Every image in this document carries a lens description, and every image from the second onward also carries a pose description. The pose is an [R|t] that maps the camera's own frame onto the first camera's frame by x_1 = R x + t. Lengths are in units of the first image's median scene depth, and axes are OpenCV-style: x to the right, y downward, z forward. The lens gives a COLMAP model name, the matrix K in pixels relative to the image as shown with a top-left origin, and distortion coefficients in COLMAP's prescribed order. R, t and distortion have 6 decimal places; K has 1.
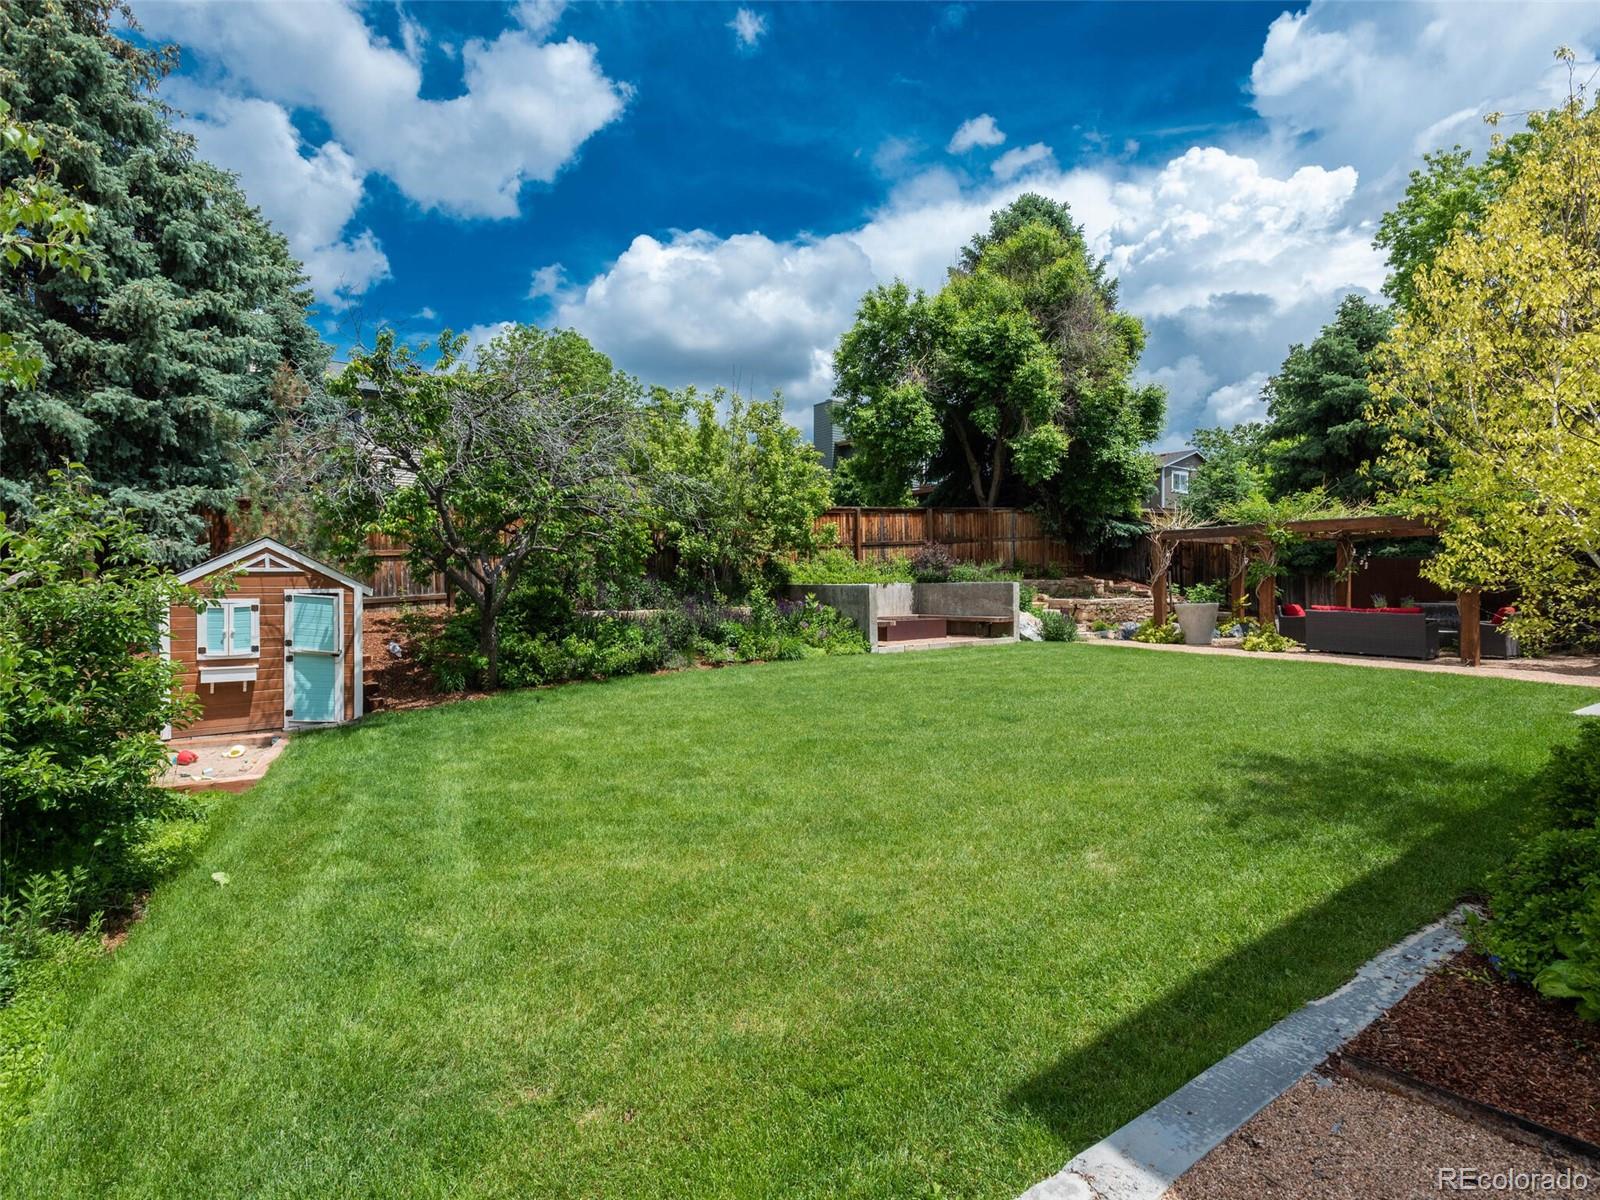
lens RADIAL K [[822.0, 0, 800.0], [0, 822.0, 600.0], [0, 0, 1]] dist [0.002456, 0.000135]
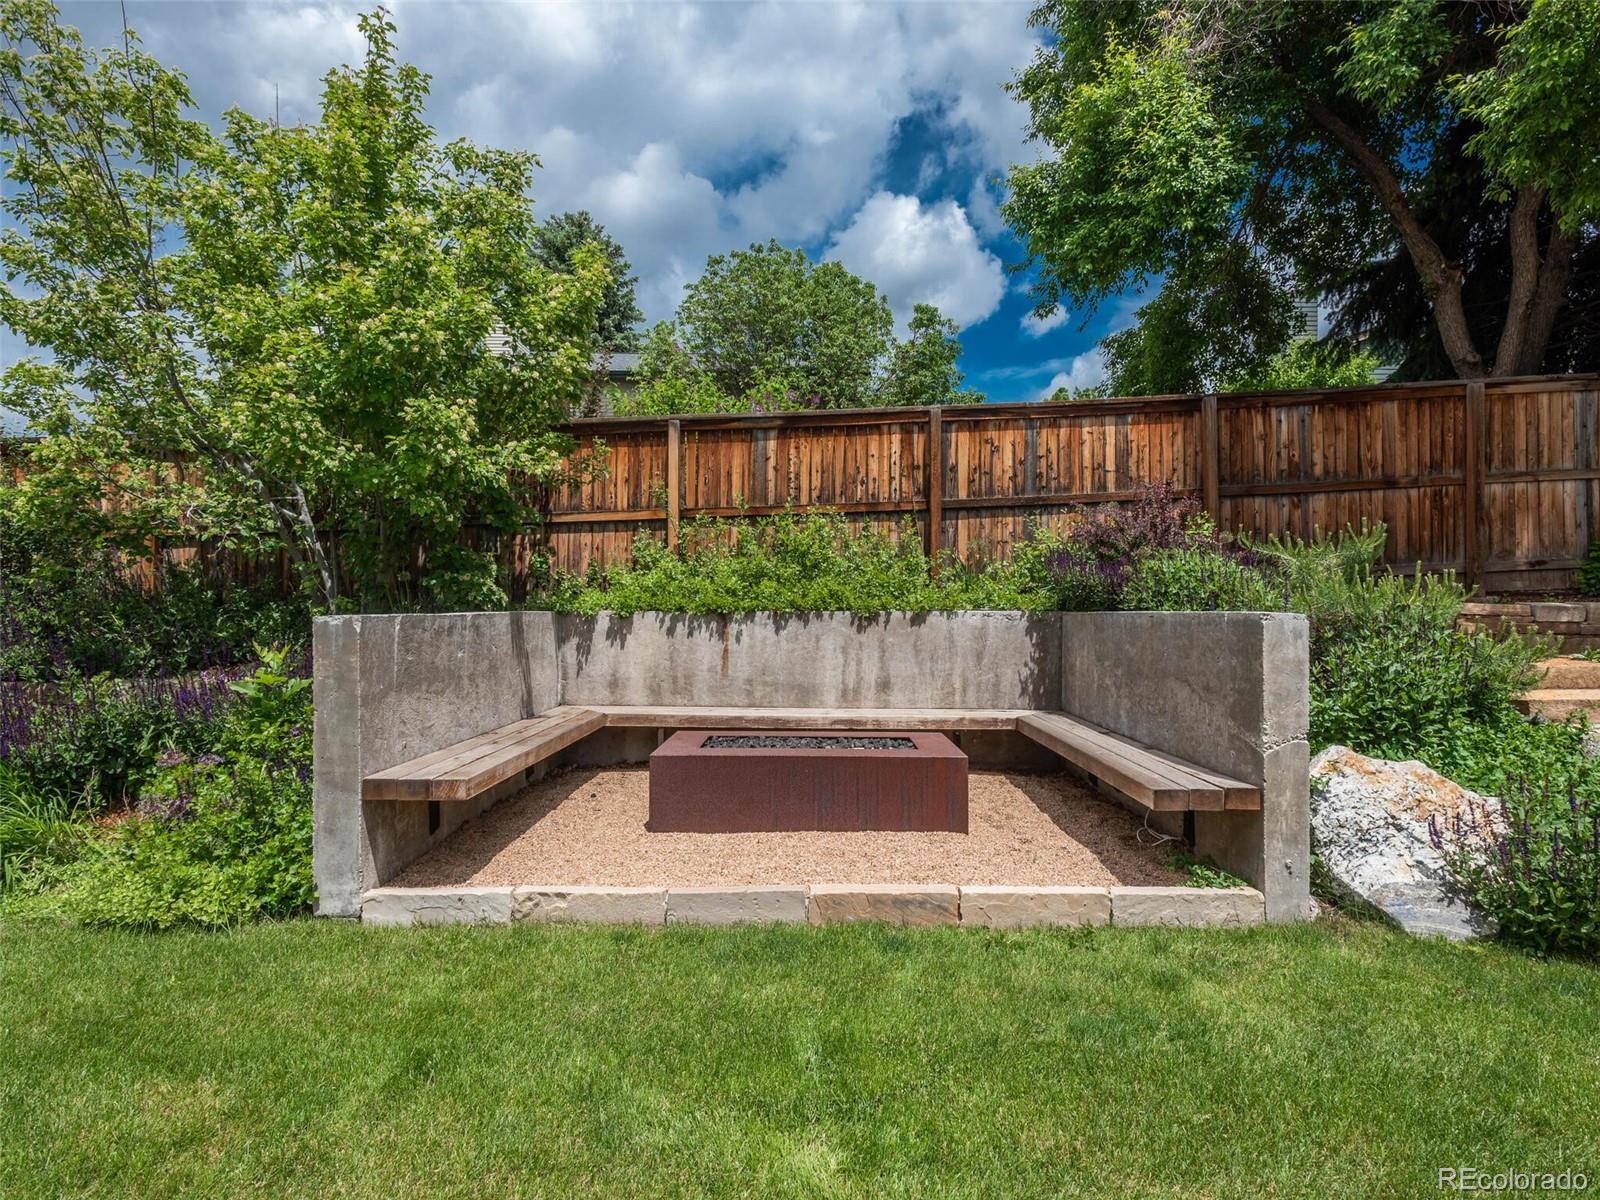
lens RADIAL K [[852.4, 0, 800.0], [0, 852.4, 600.0], [0, 0, 1]] dist [0.002941, 0.000333]
pose [[0.799189, 0.004134, -0.601065, 0.252284], [-0.020916, 0.999562, -0.020935, -0.015612], [0.600716, 0.029303, 0.798926, 0.656715]]
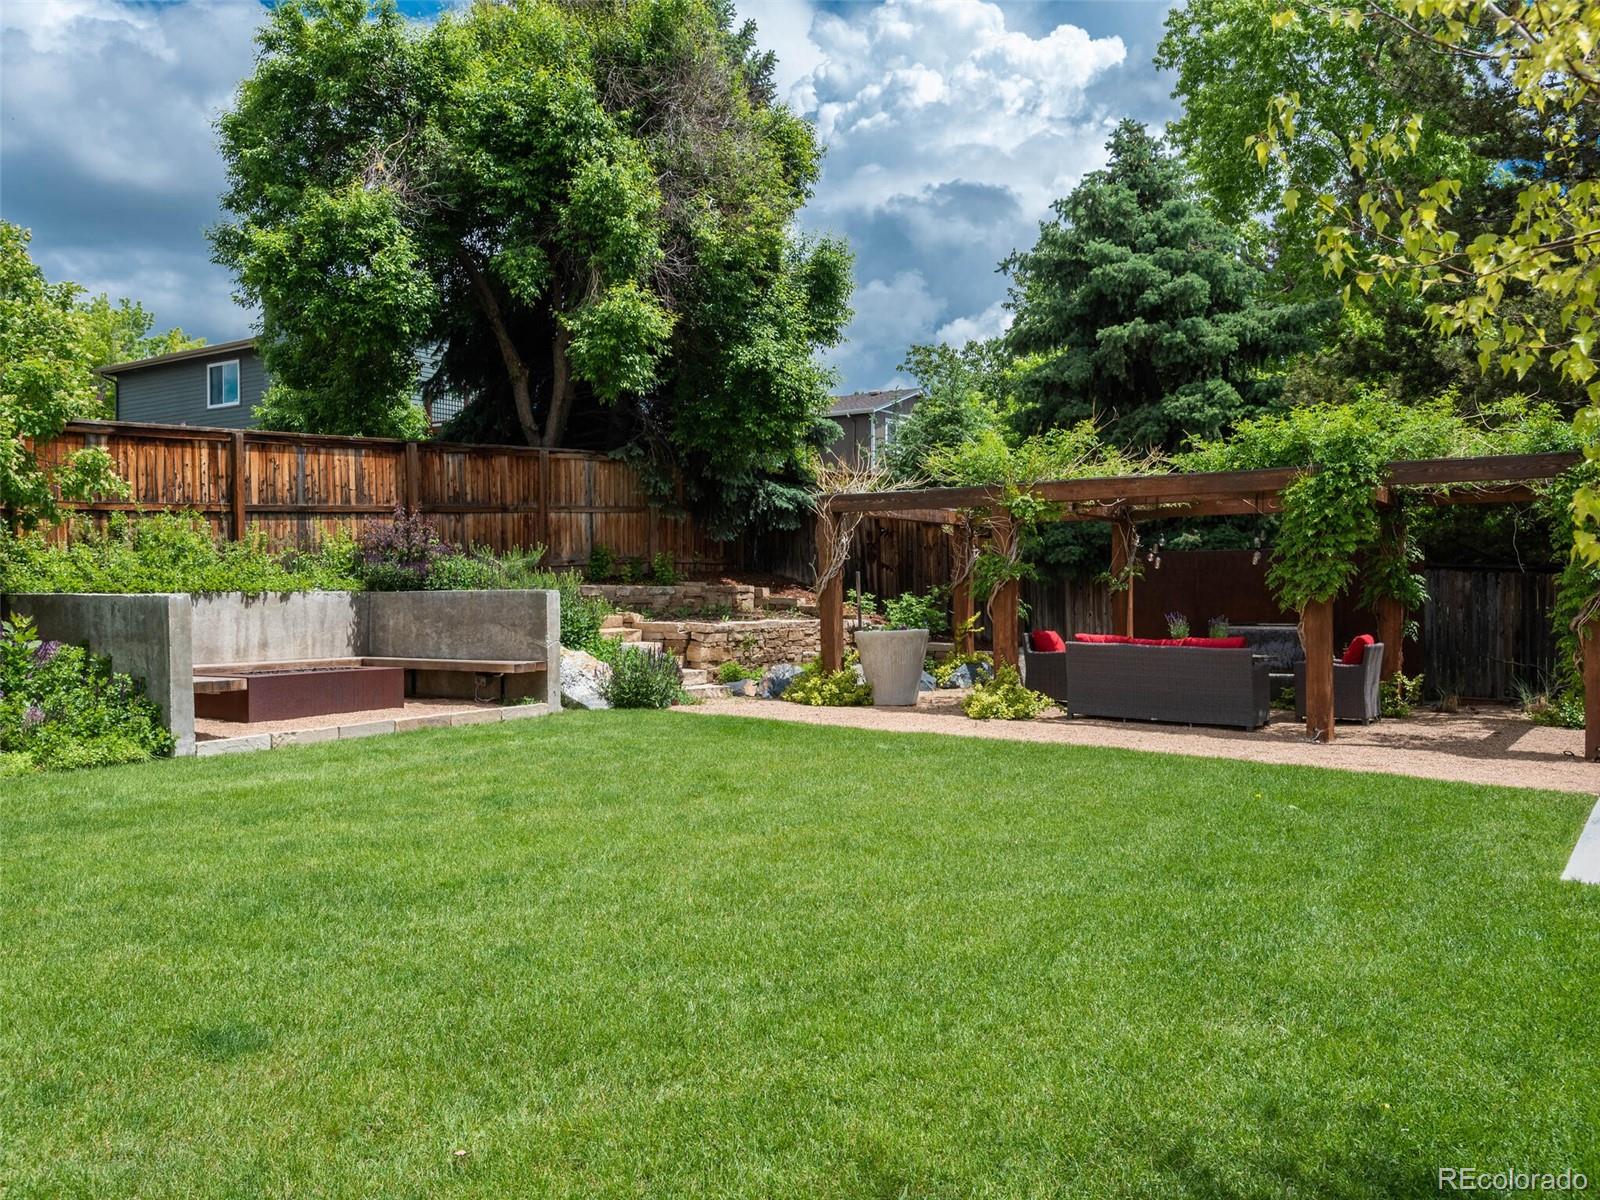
lens RADIAL K [[1279.8, 0, 800.0], [0, 1279.8, 600.0], [0, 0, 1]] dist [0.008736, 0.002184]
pose [[0.940552, 0.000034, 0.339650, 0.122887], [0.004539, 0.999909, -0.012670, -0.004695], [-0.339620, 0.013459, 0.940467, 0.200883]]
